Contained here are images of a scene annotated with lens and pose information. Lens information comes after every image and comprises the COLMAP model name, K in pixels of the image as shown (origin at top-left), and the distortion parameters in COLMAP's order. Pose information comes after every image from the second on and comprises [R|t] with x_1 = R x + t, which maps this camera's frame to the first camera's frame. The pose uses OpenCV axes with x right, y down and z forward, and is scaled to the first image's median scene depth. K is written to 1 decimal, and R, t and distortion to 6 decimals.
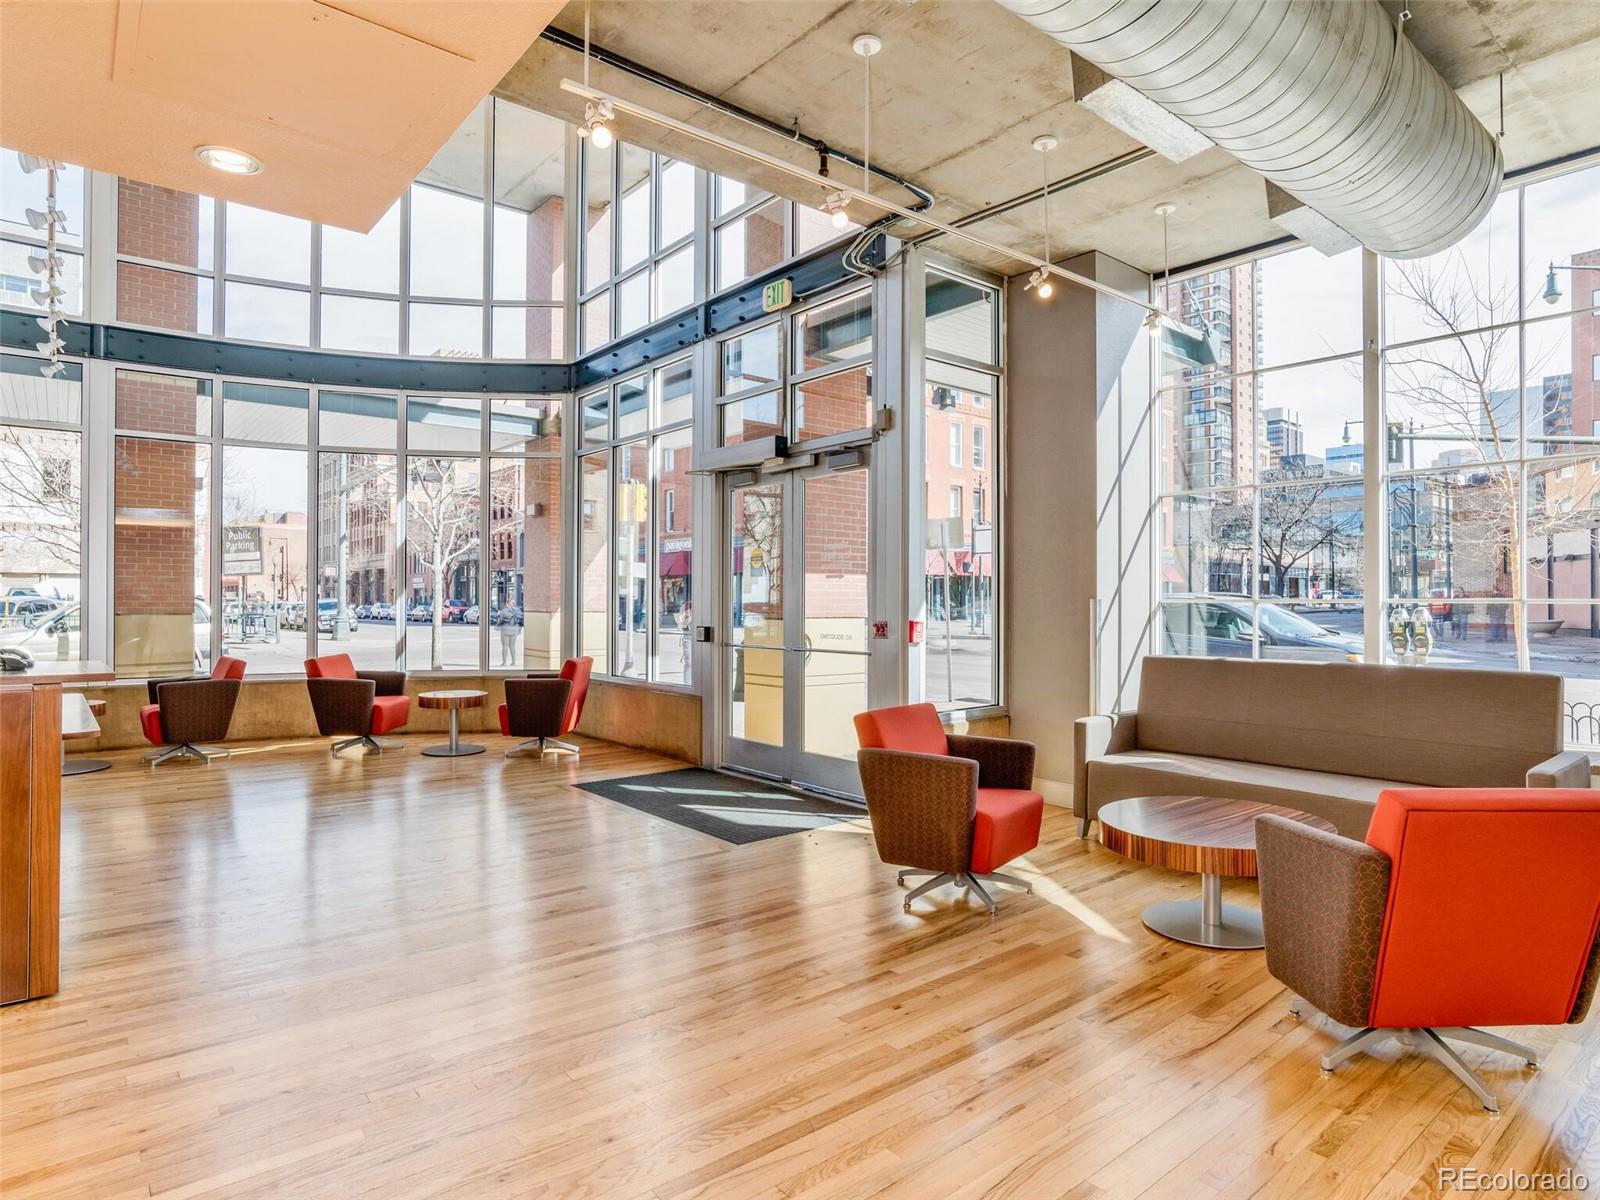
lens RADIAL K [[917.6, 0, 802.3], [0, 917.6, 599.3], [0, 0, 1]] dist [-0.021401, 0.003755]
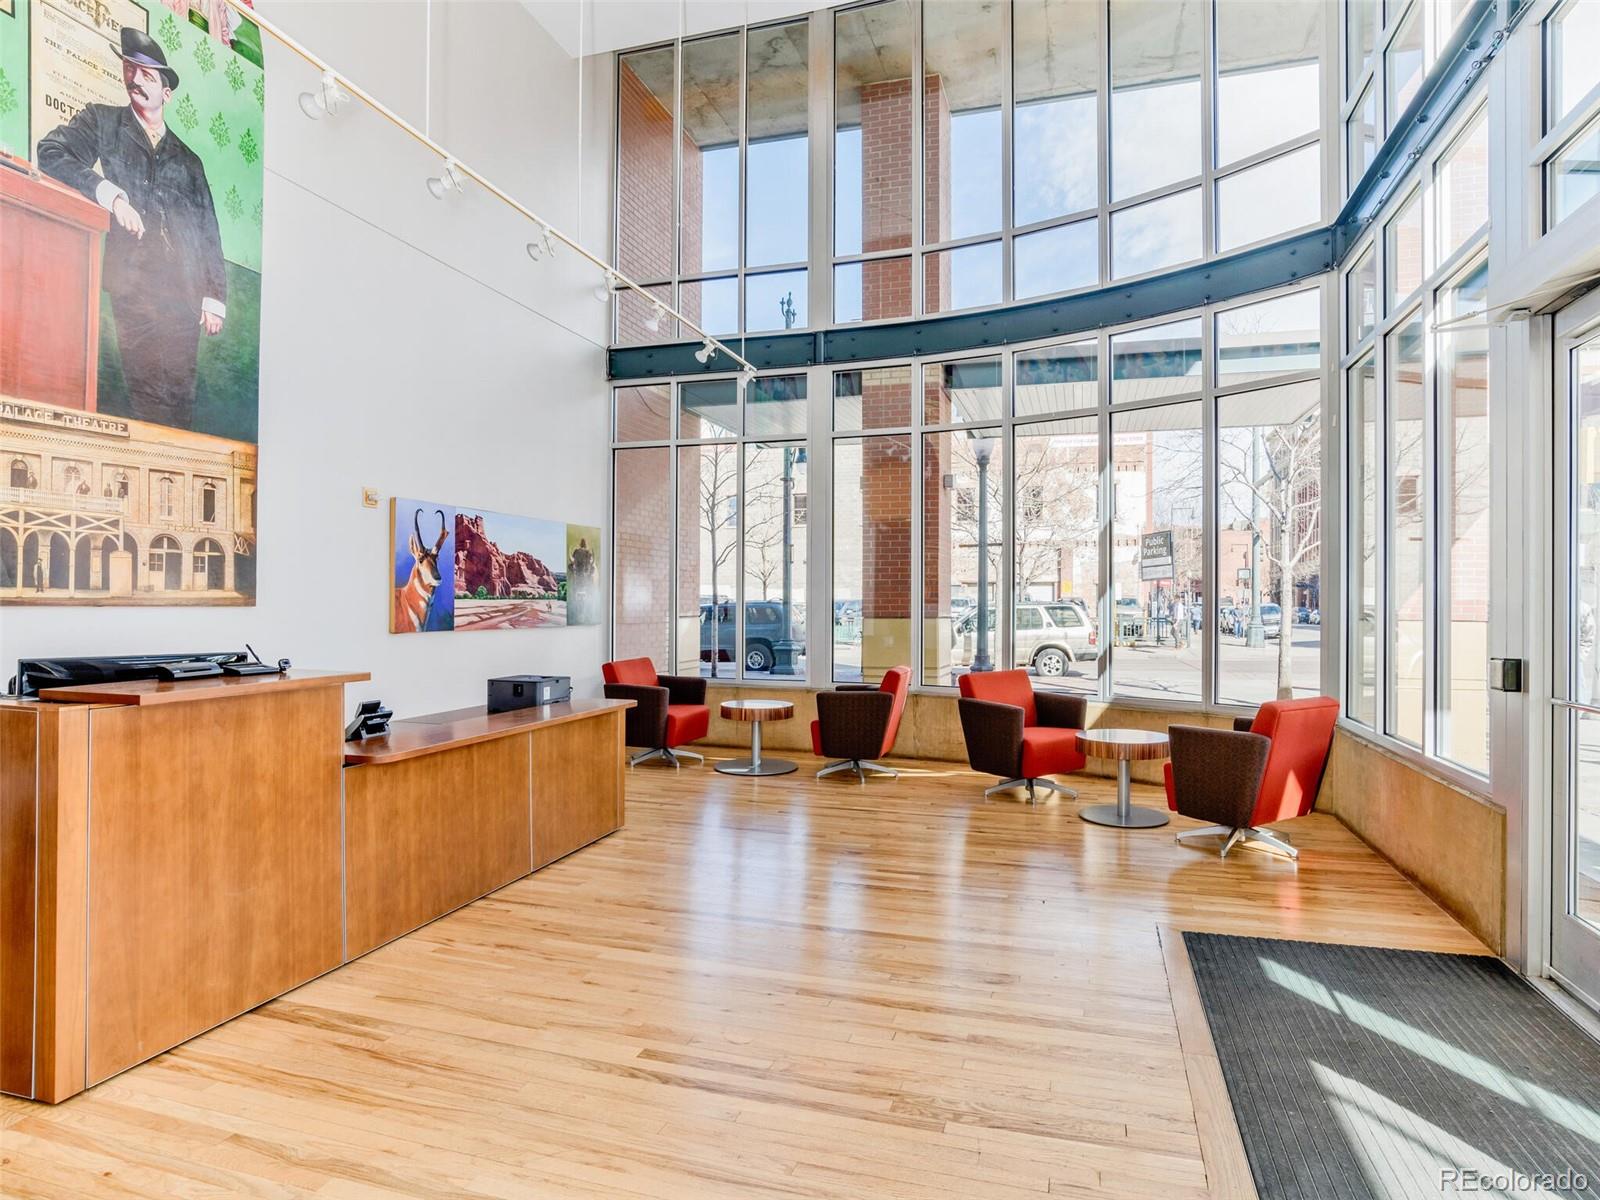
lens RADIAL K [[917.6, 0, 812.7], [0, 917.6, 597.2], [0, 0, 1]] dist [-0.021401, 0.003755]
pose [[0.563474, -0.005374, -0.826117, 0.066381], [-0.001039, 0.999973, -0.007214, 0.002725], [0.826133, 0.004923, 0.563453, 0.412898]]
